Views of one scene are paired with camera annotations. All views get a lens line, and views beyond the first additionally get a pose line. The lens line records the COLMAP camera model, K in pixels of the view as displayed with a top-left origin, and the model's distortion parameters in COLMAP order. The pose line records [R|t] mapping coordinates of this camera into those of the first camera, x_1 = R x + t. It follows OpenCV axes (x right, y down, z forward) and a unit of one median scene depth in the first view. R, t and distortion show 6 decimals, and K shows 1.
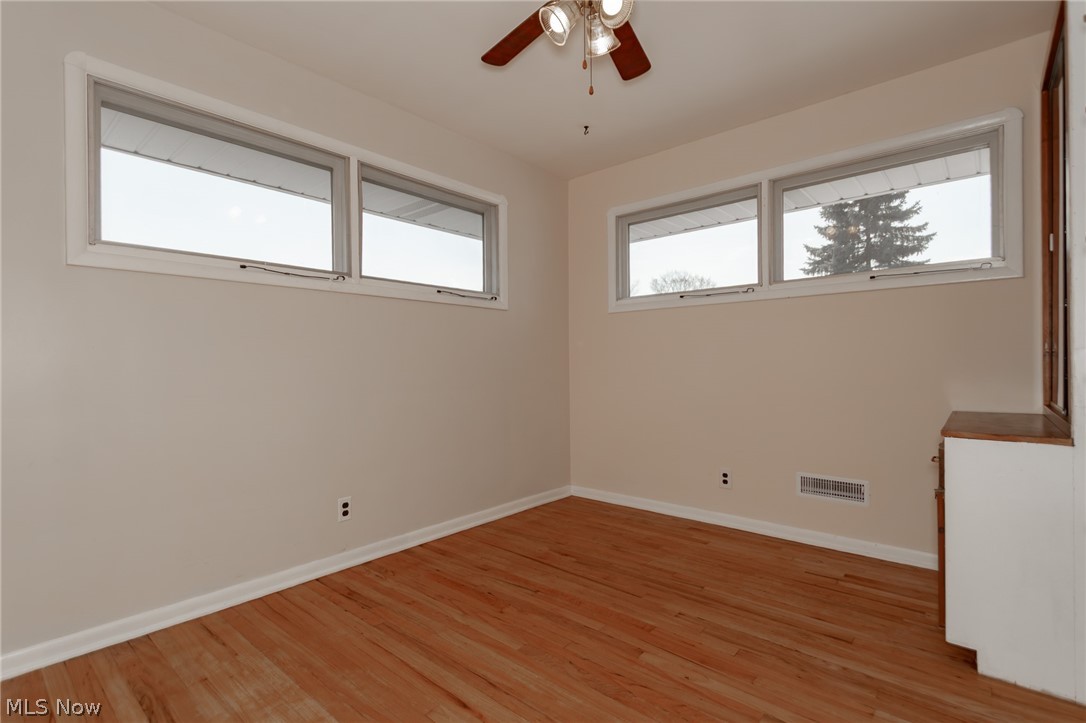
lens RADIAL K [[519.3, 0, 545.1], [0, 519.3, 364.6], [0, 0, 1]] dist [0.011874, -0.002304]
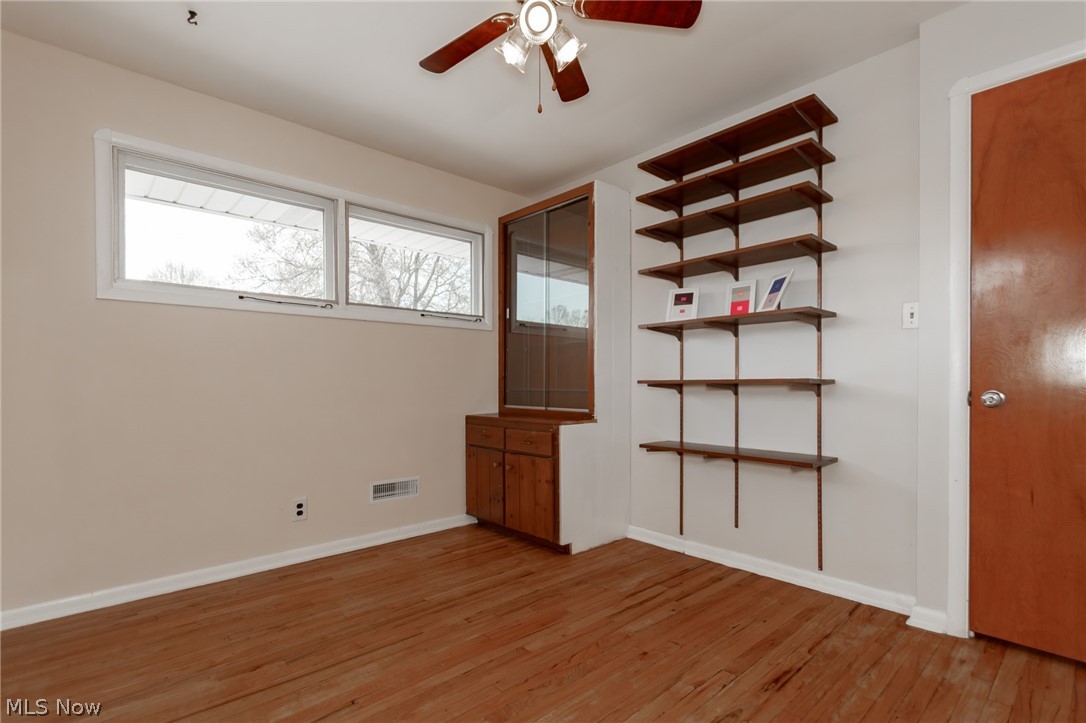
lens RADIAL K [[519.3, 0, 537.5], [0, 519.3, 382.7], [0, 0, 1]] dist [0.011874, -0.002304]
pose [[0.092889, 0.007537, 0.995648, -0.939144], [-0.002543, 0.999970, -0.007332, 0.009304], [-0.995673, -0.001851, 0.092906, 0.919012]]
